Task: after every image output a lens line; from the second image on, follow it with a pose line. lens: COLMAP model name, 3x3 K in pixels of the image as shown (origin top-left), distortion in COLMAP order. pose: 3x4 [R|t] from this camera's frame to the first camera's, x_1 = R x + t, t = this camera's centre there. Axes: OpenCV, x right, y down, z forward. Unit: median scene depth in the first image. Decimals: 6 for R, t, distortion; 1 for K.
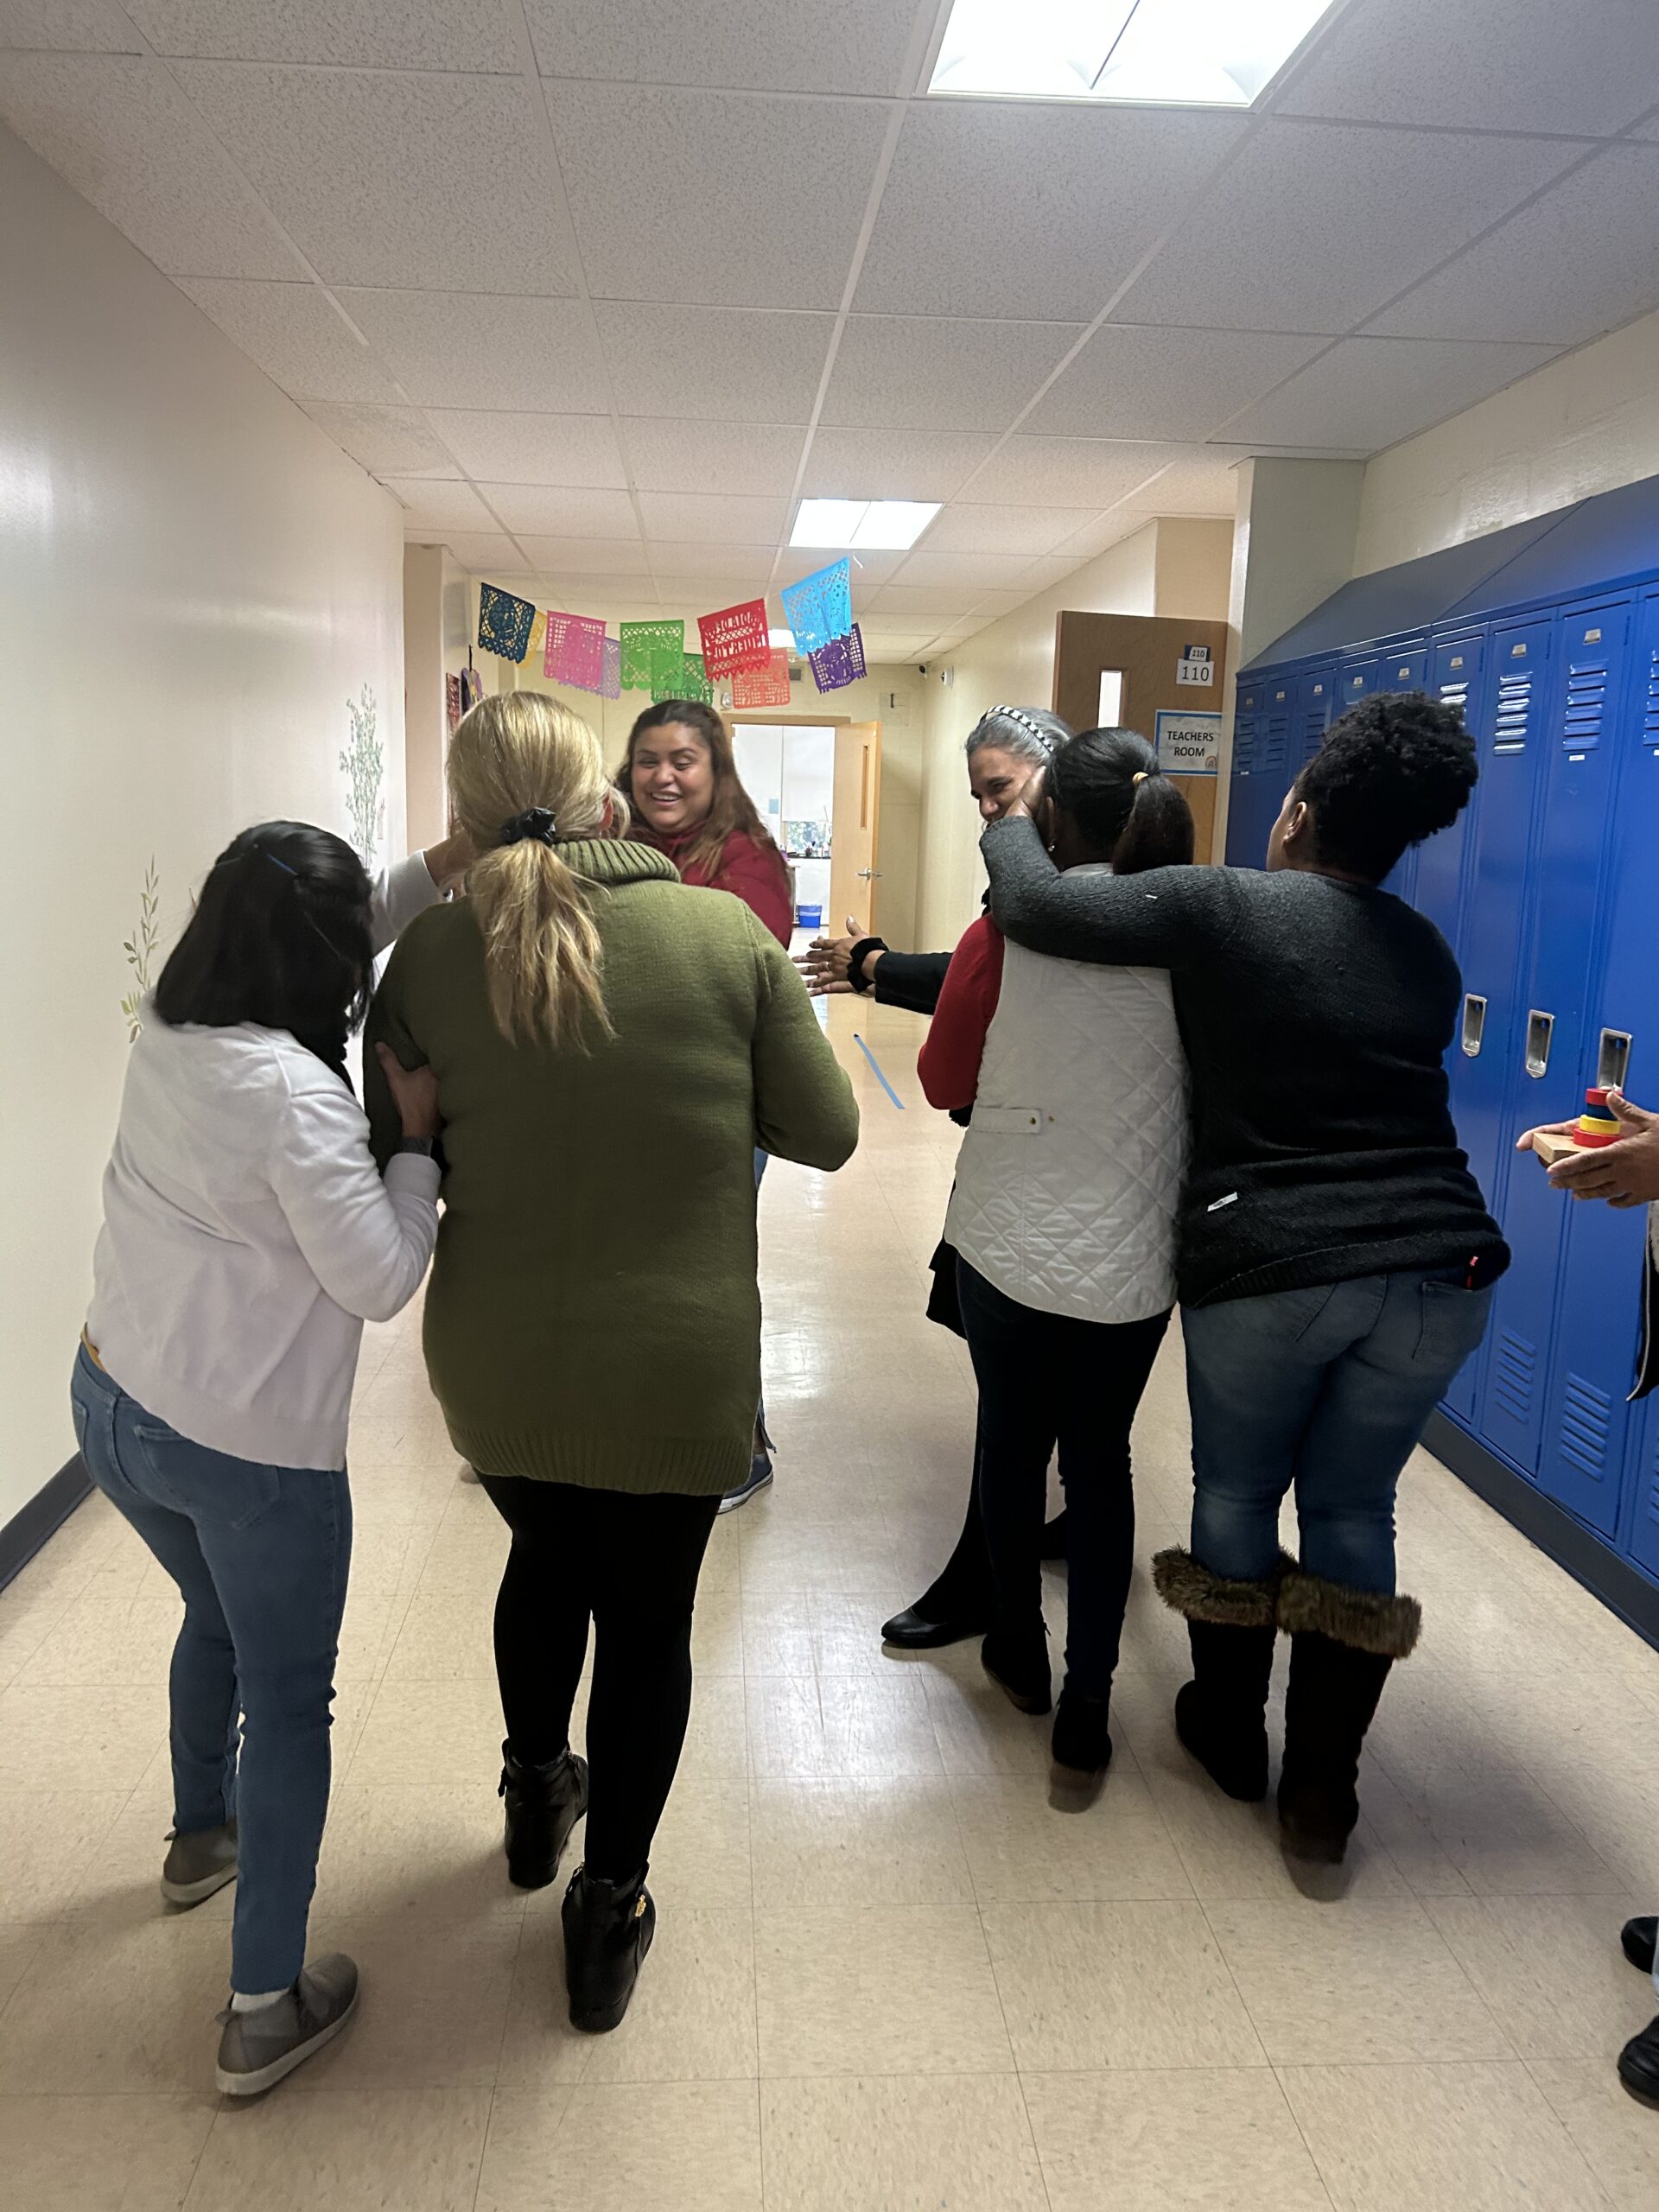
lens RADIAL K [[1688.8, 0, 829.5], [0, 1688.8, 1106.0], [0, 0, 1]] dist [-0.006305, -0.005319]
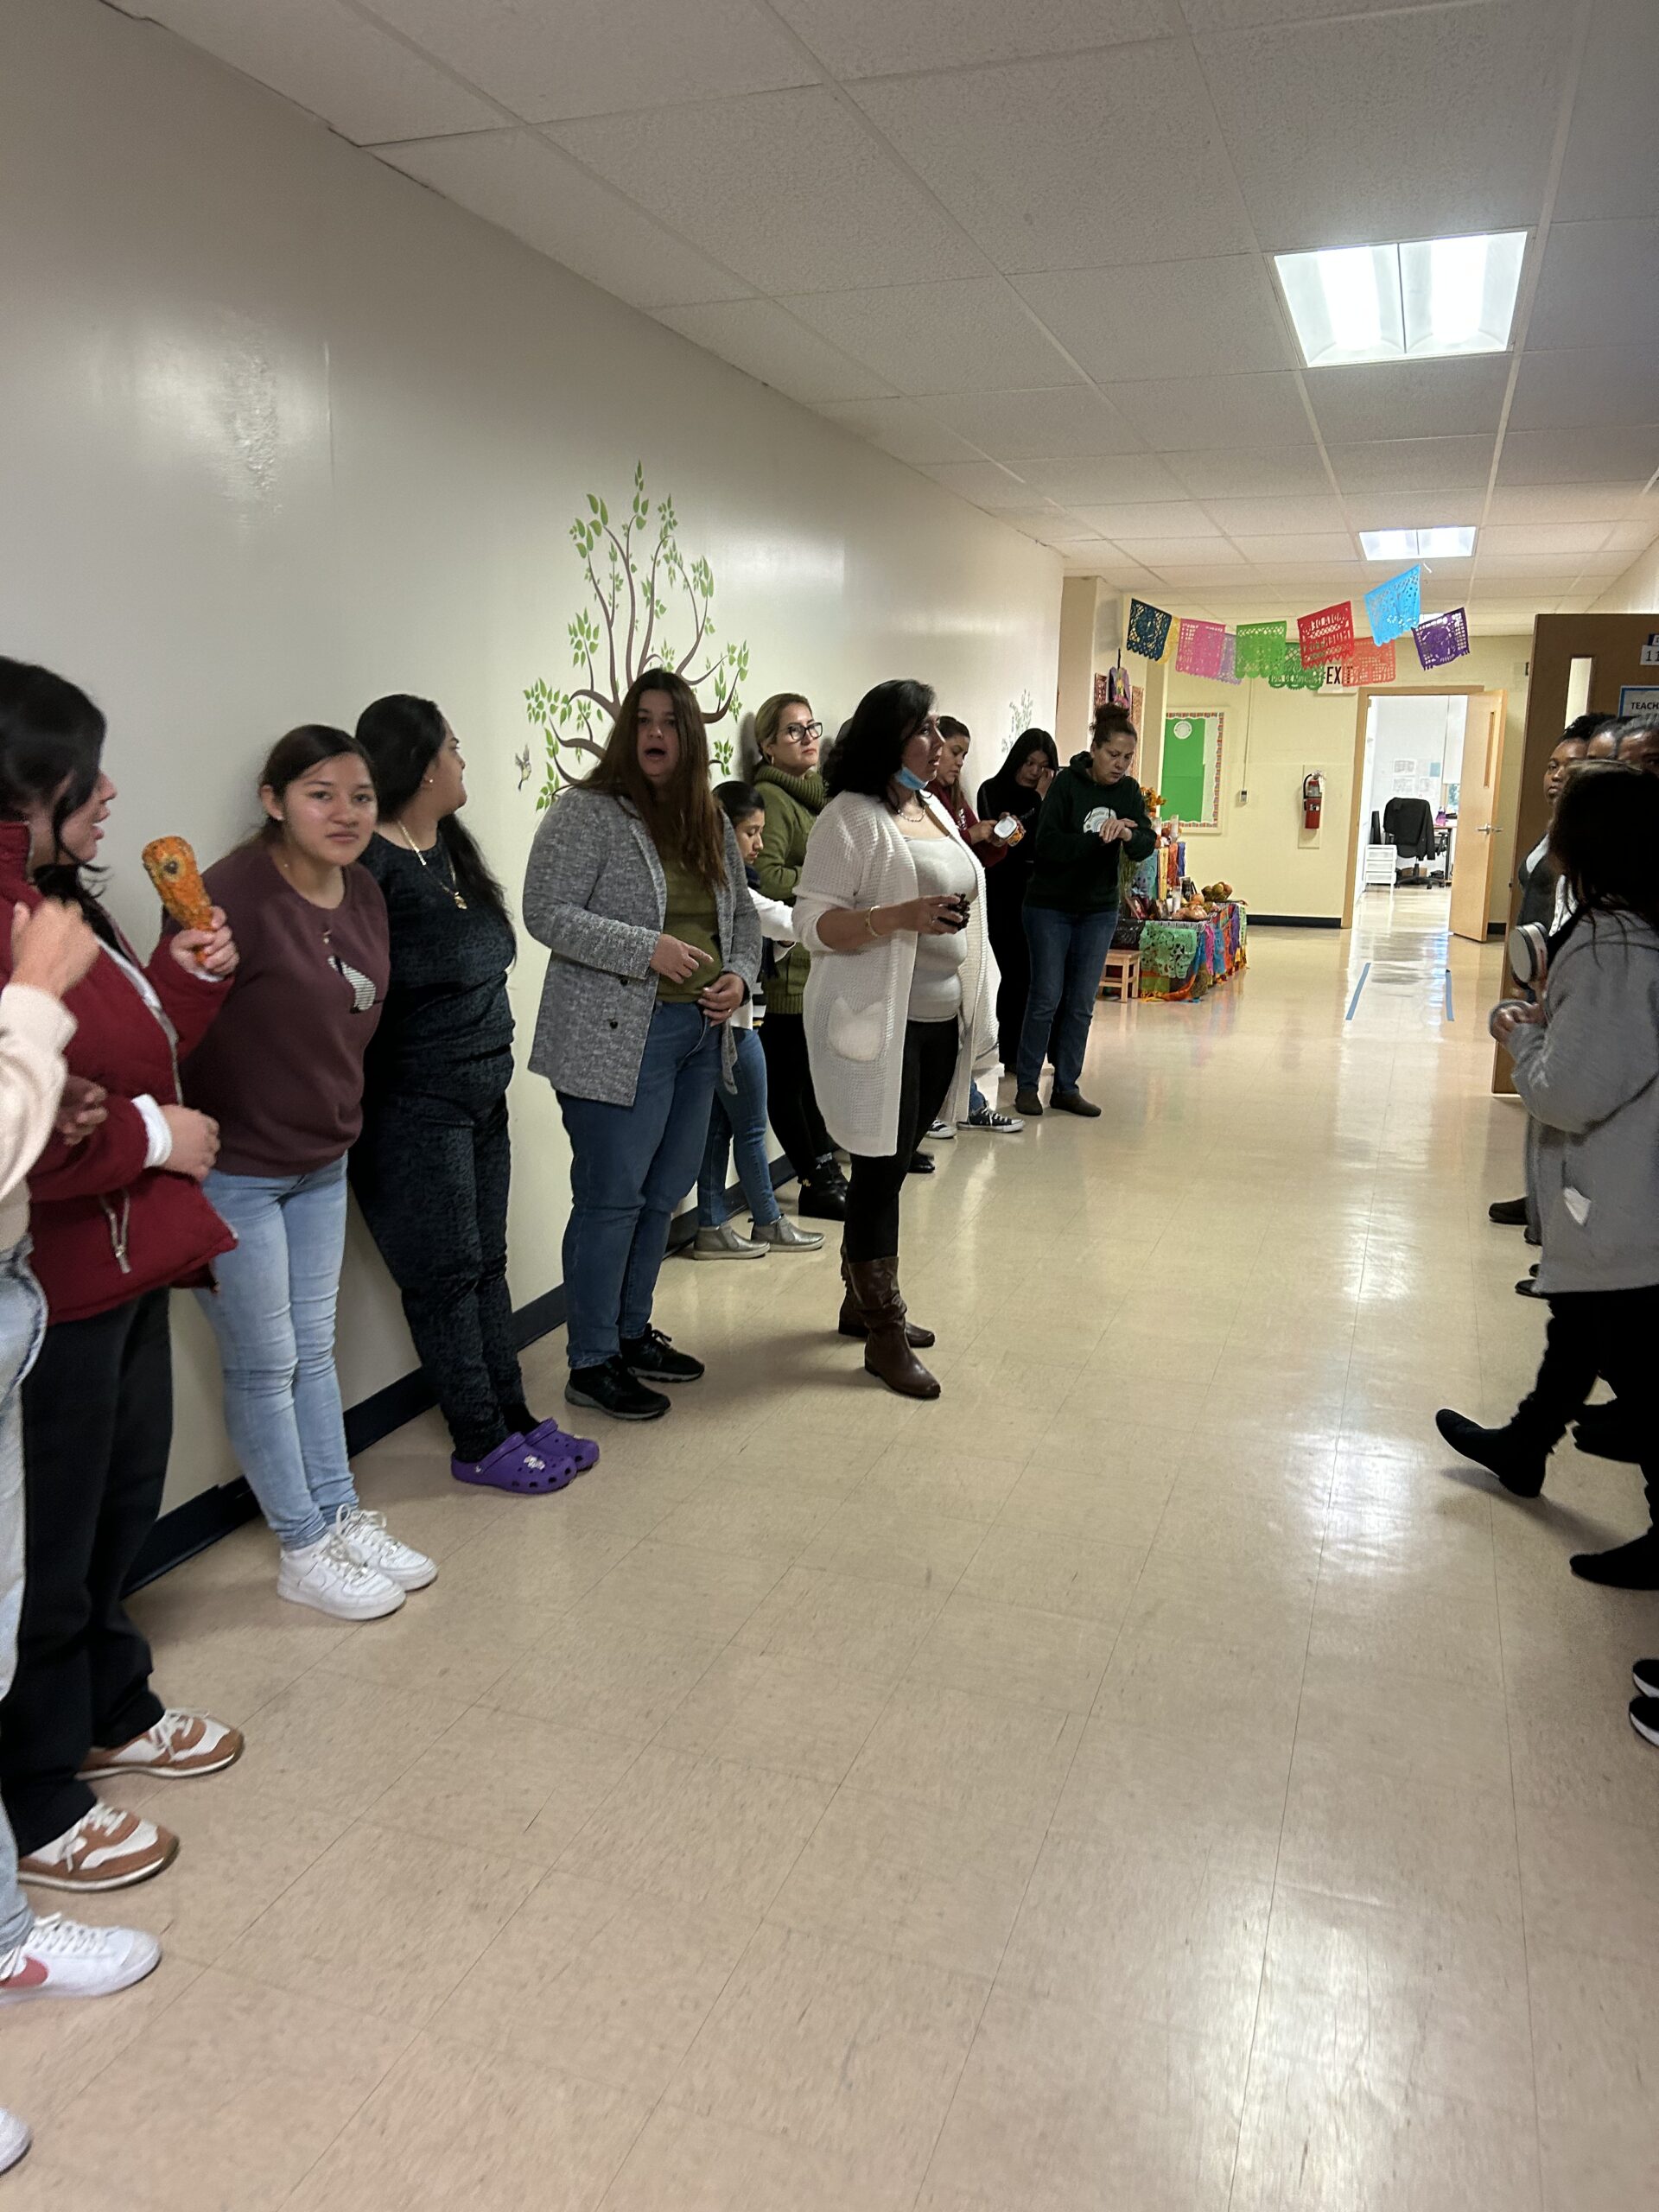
lens RADIAL K [[1688.8, 0, 829.5], [0, 1688.8, 1106.0], [0, 0, 1]] dist [-0.006305, -0.005319]
pose [[0.918319, 0.054810, -0.392028, 0.111165], [-0.048019, 0.998478, 0.027114, 0.052604], [0.392917, -0.006075, 0.919554, -0.281535]]
